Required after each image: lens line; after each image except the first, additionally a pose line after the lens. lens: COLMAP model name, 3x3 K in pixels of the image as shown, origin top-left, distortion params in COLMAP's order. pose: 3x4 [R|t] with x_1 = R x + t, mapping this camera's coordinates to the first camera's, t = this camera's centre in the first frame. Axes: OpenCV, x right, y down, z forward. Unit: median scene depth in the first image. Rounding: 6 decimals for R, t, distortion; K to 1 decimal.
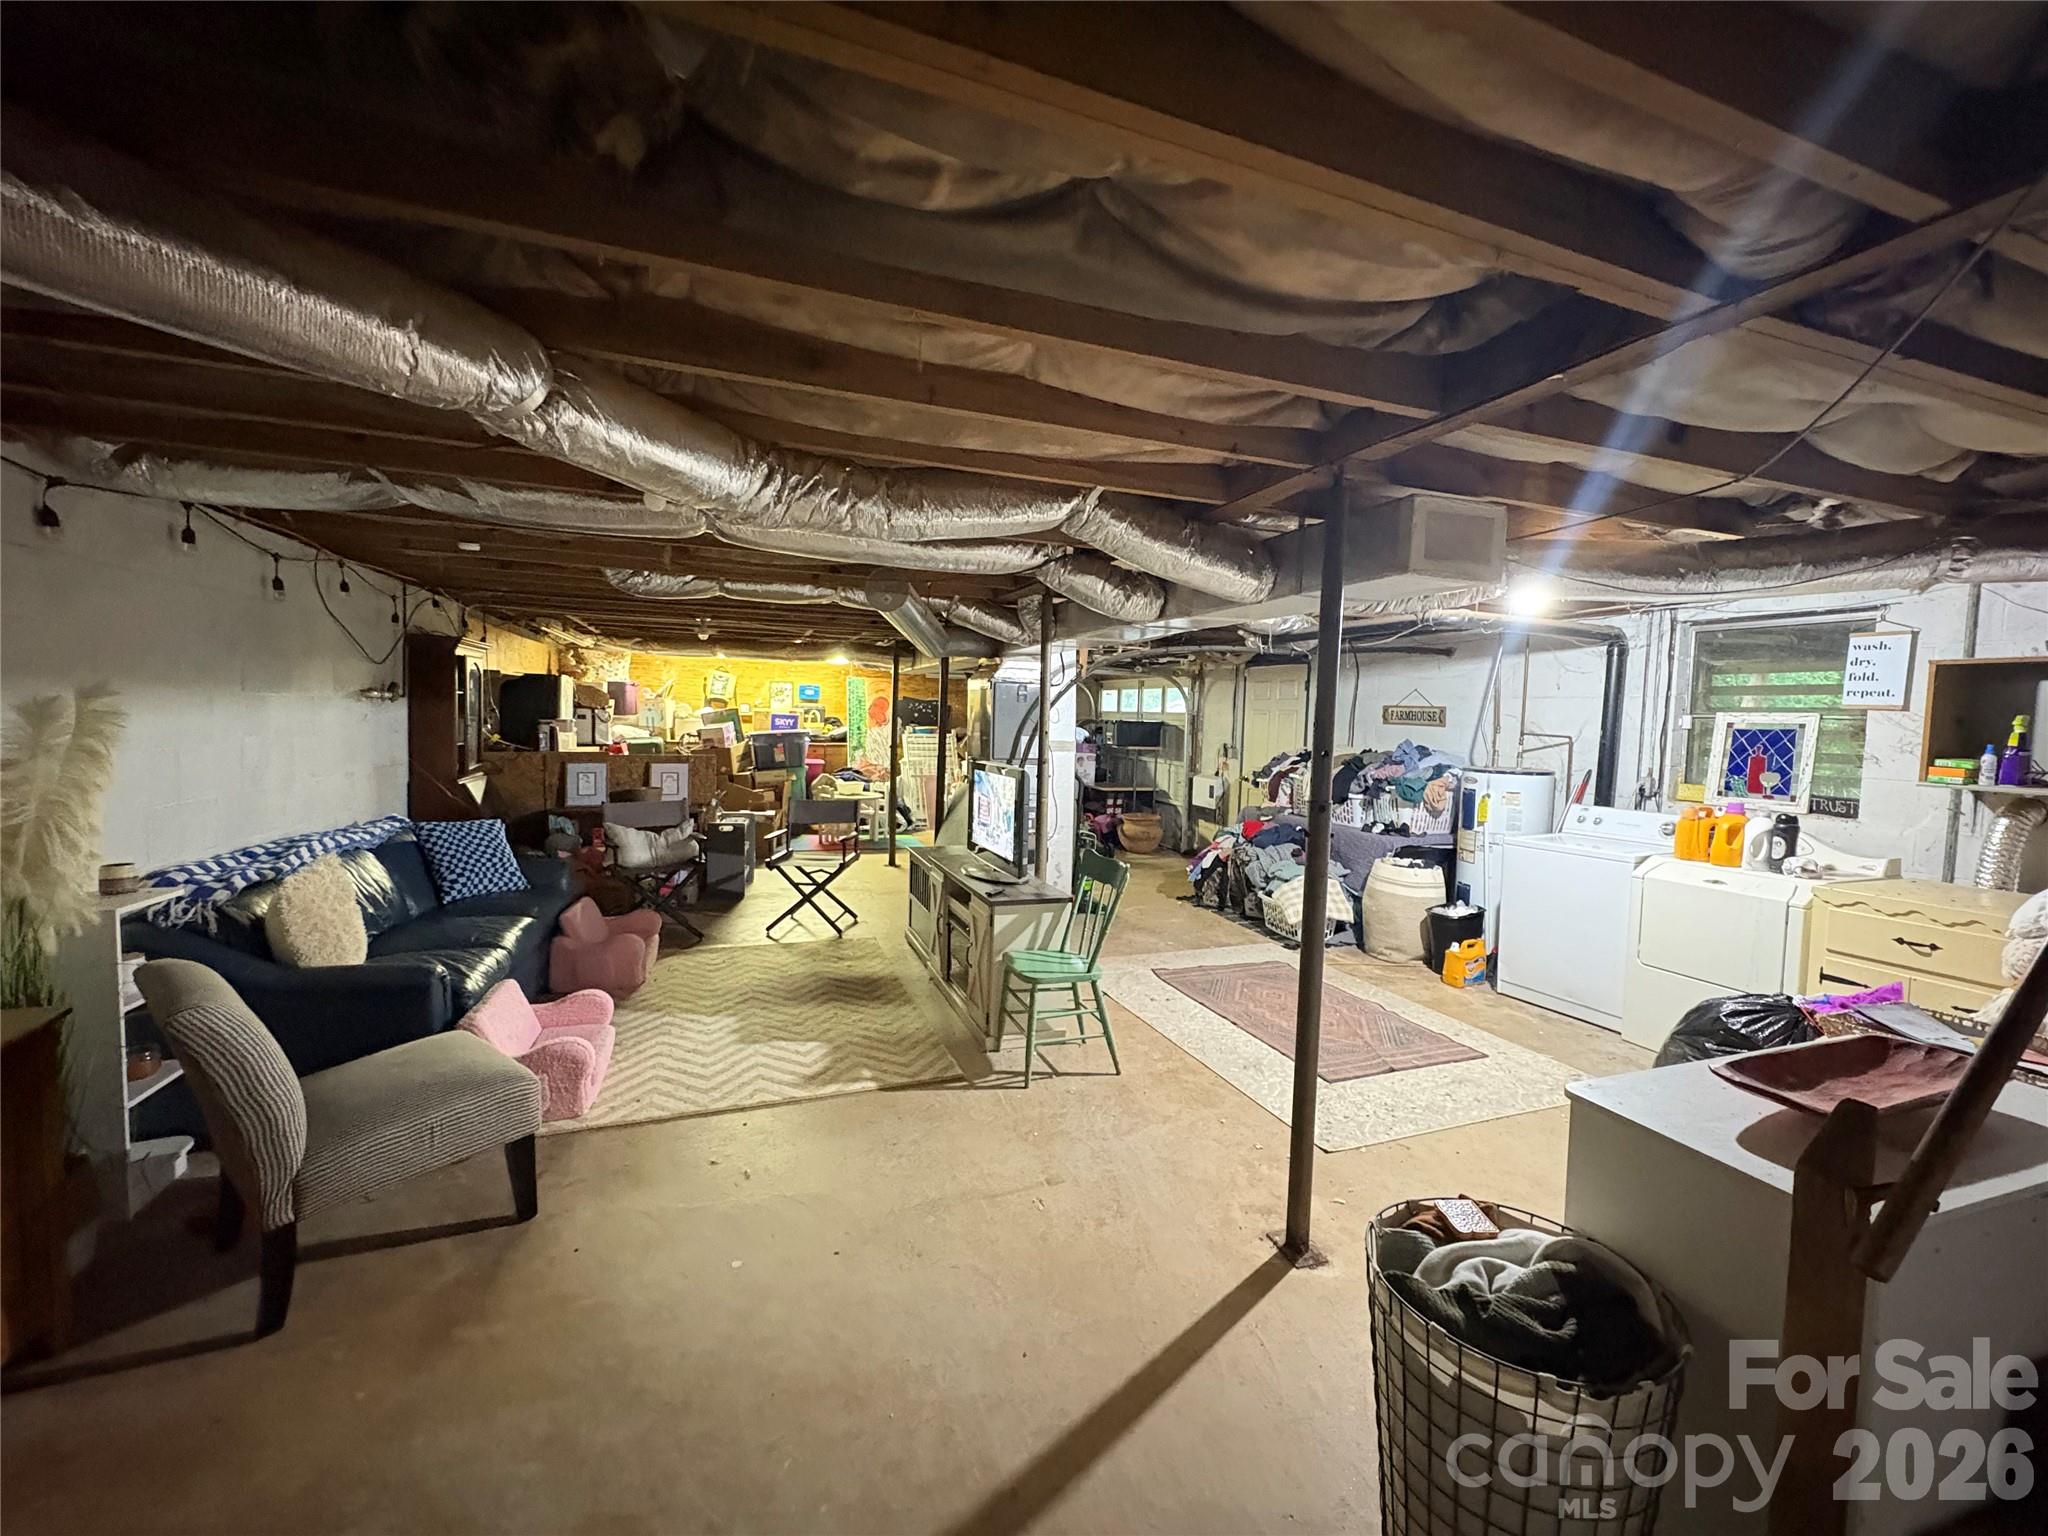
lens RADIAL K [[814.5, 0, 1027.4], [0, 814.5, 764.5], [0, 0, 1]] dist [0.003329, 0.000371]
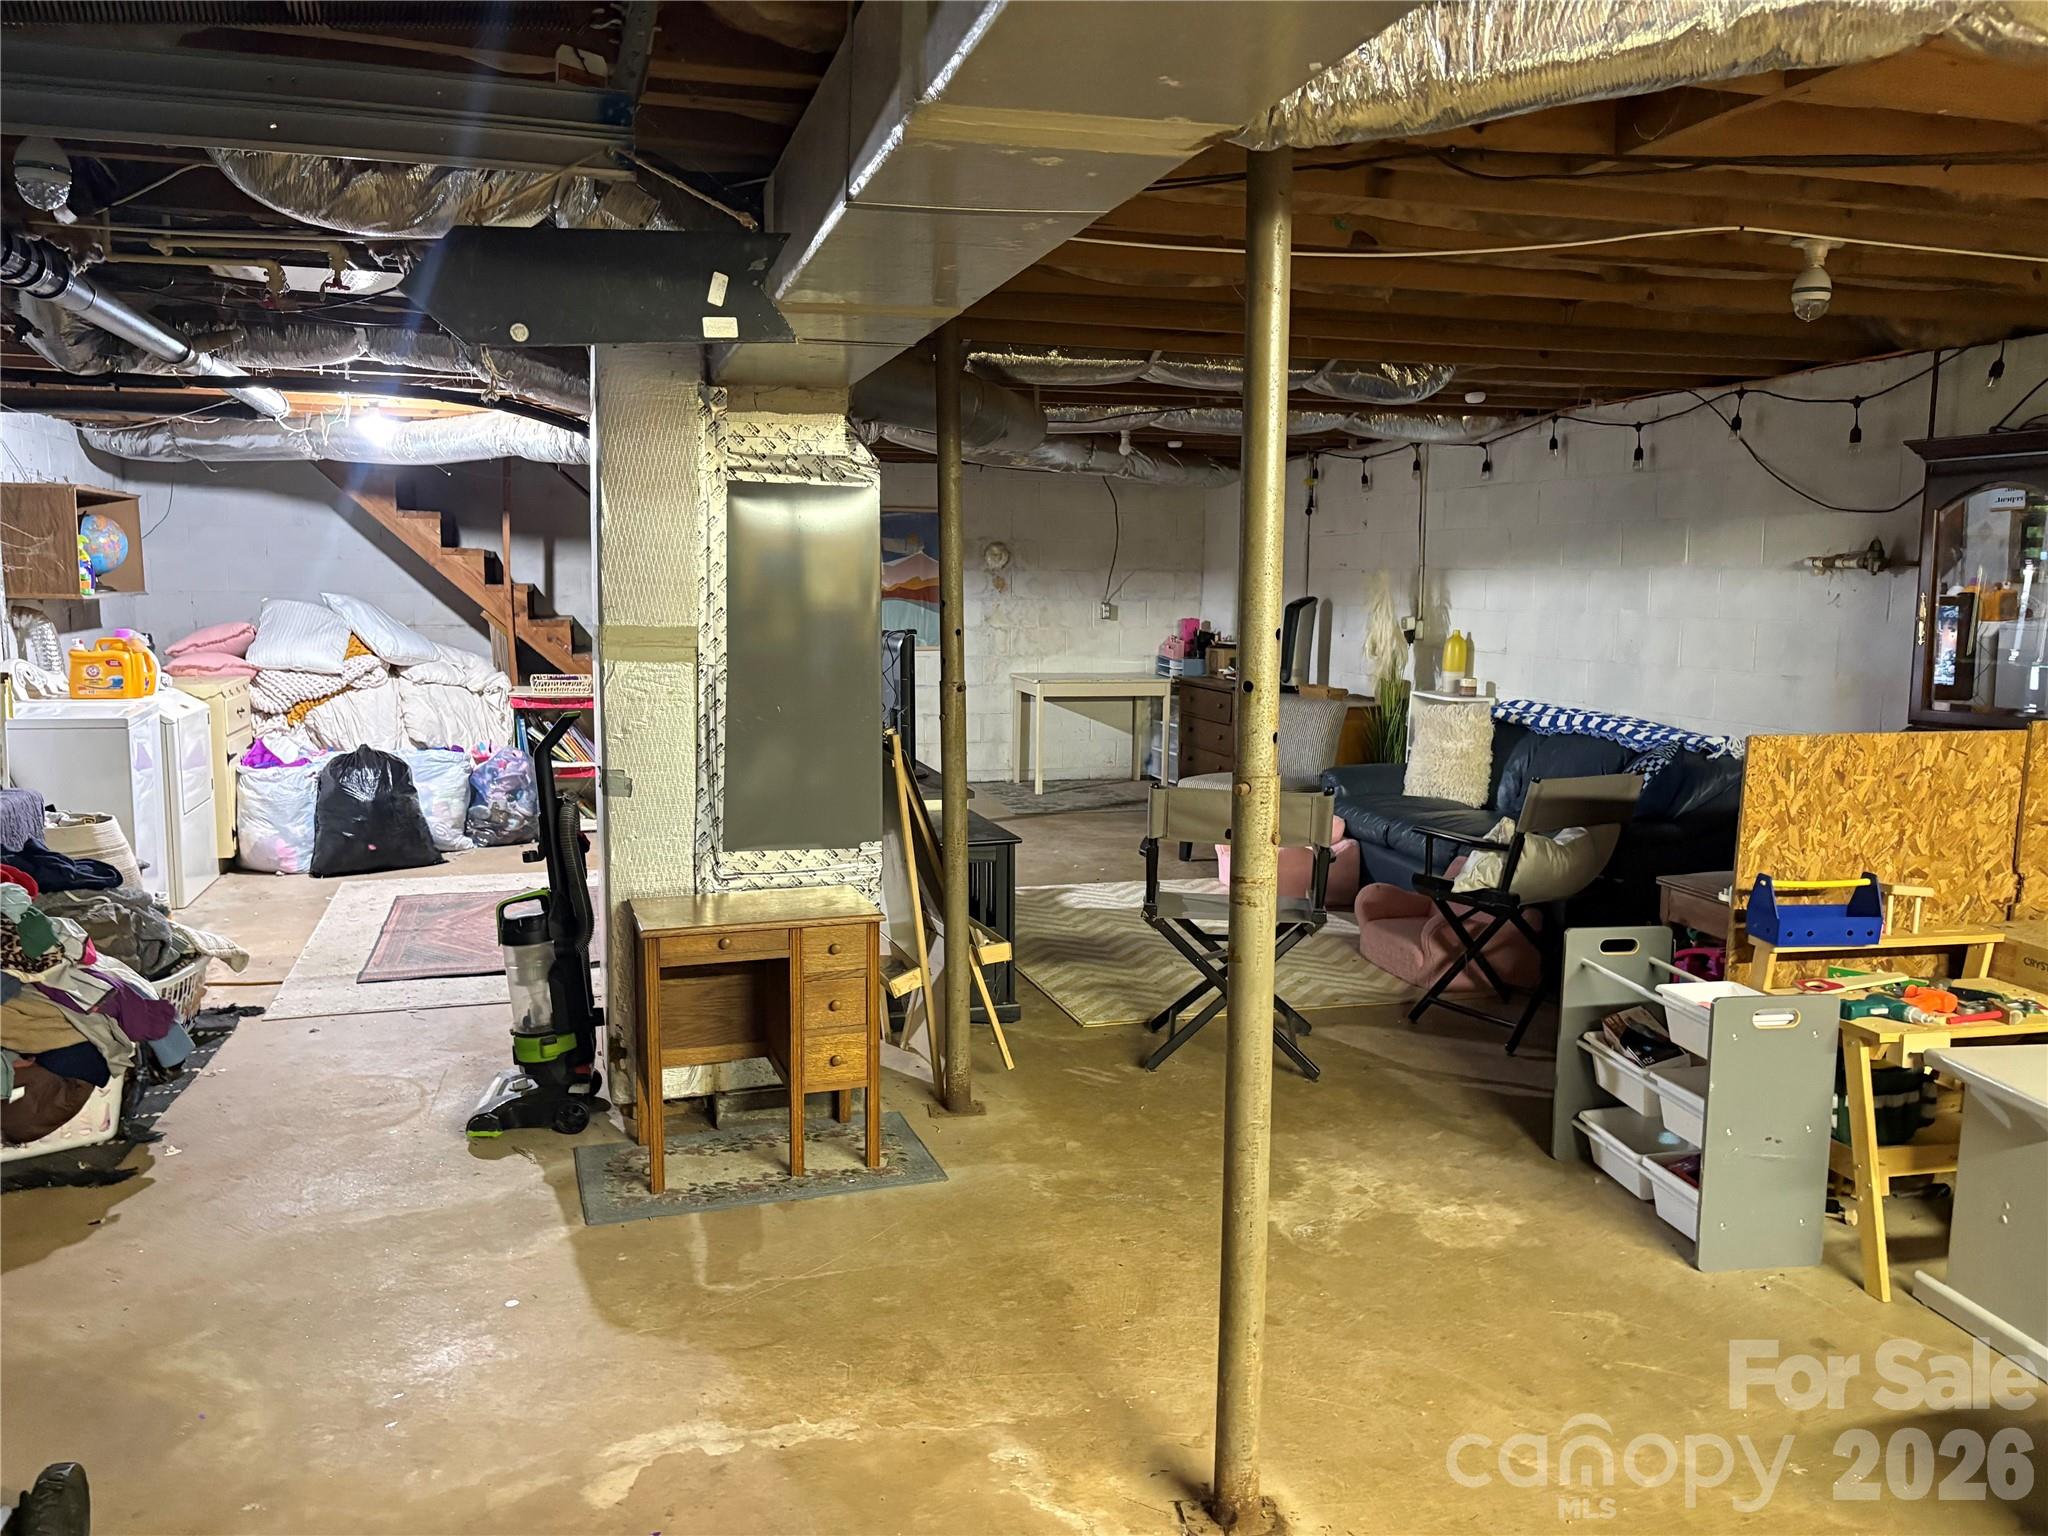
lens RADIAL K [[1561.0, 0, 1024.0], [0, 1561.0, 768.0], [0, 0, 1]] dist [0.039273, -0.002456]
pose [[-0.997229, -0.041409, 0.061805, -0.276413], [-0.029033, 0.981517, 0.189158, -0.161109], [-0.068496, 0.186840, -0.980000, 2.561982]]
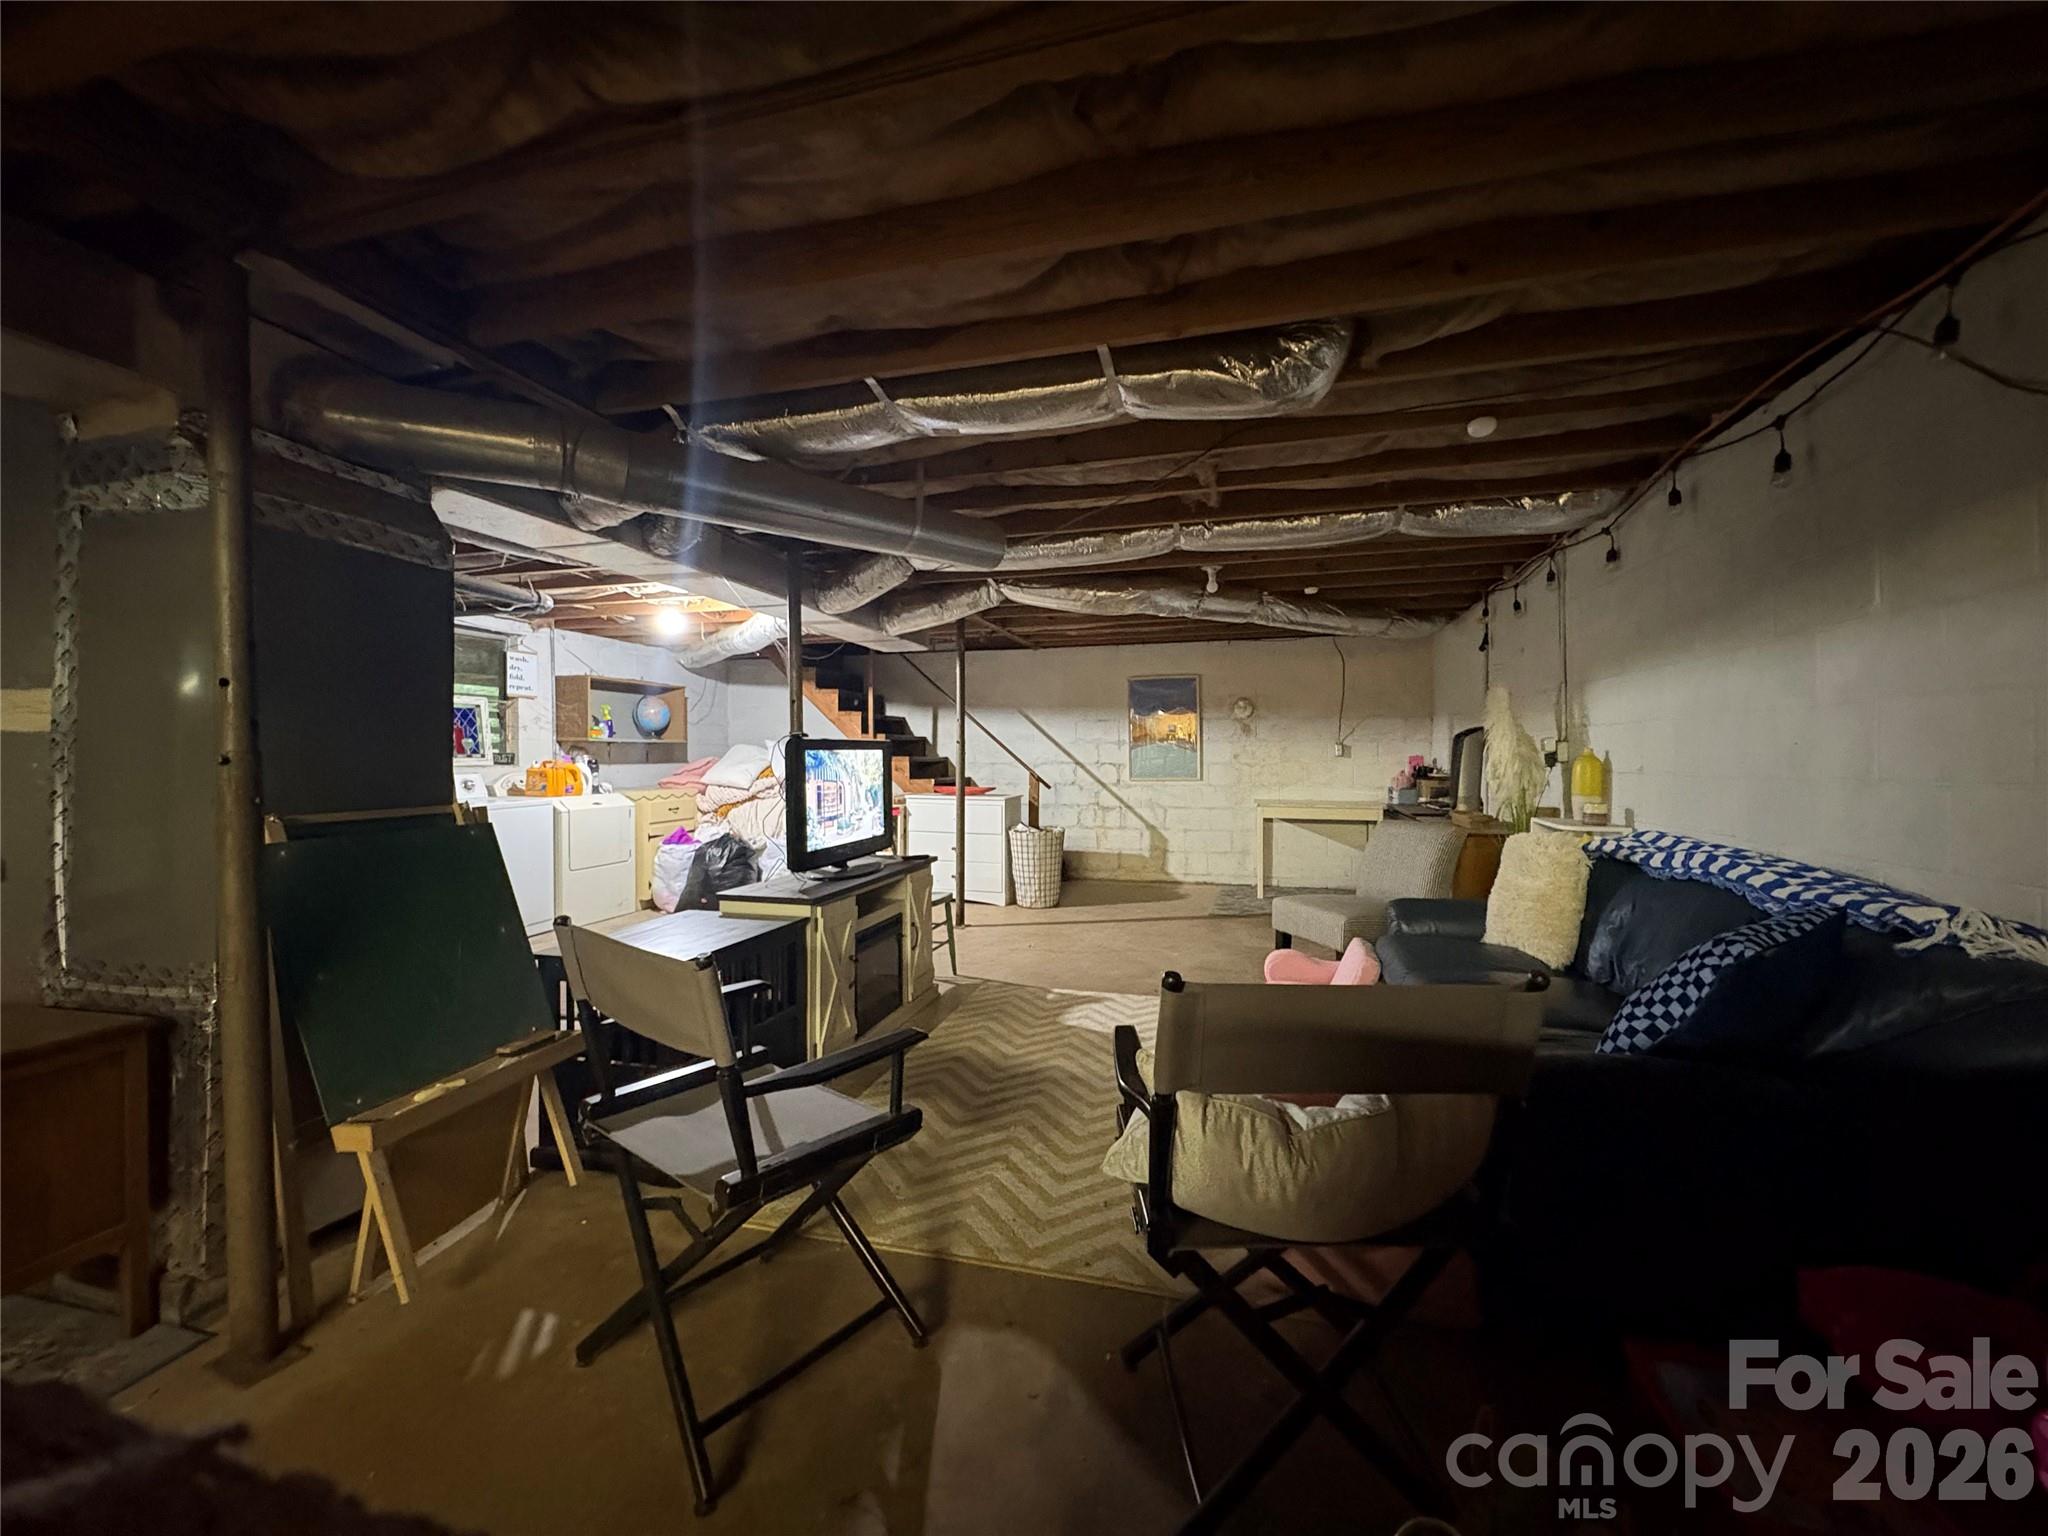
lens RADIAL K [[814.5, 0, 1027.4], [0, 814.5, 764.5], [0, 0, 1]] dist [0.003329, 0.000371]
pose [[-0.817214, -0.028693, 0.575620, -0.701475], [0.020022, 0.996744, 0.078110, -0.038119], [-0.575987, 0.075358, -0.813978, 1.635898]]
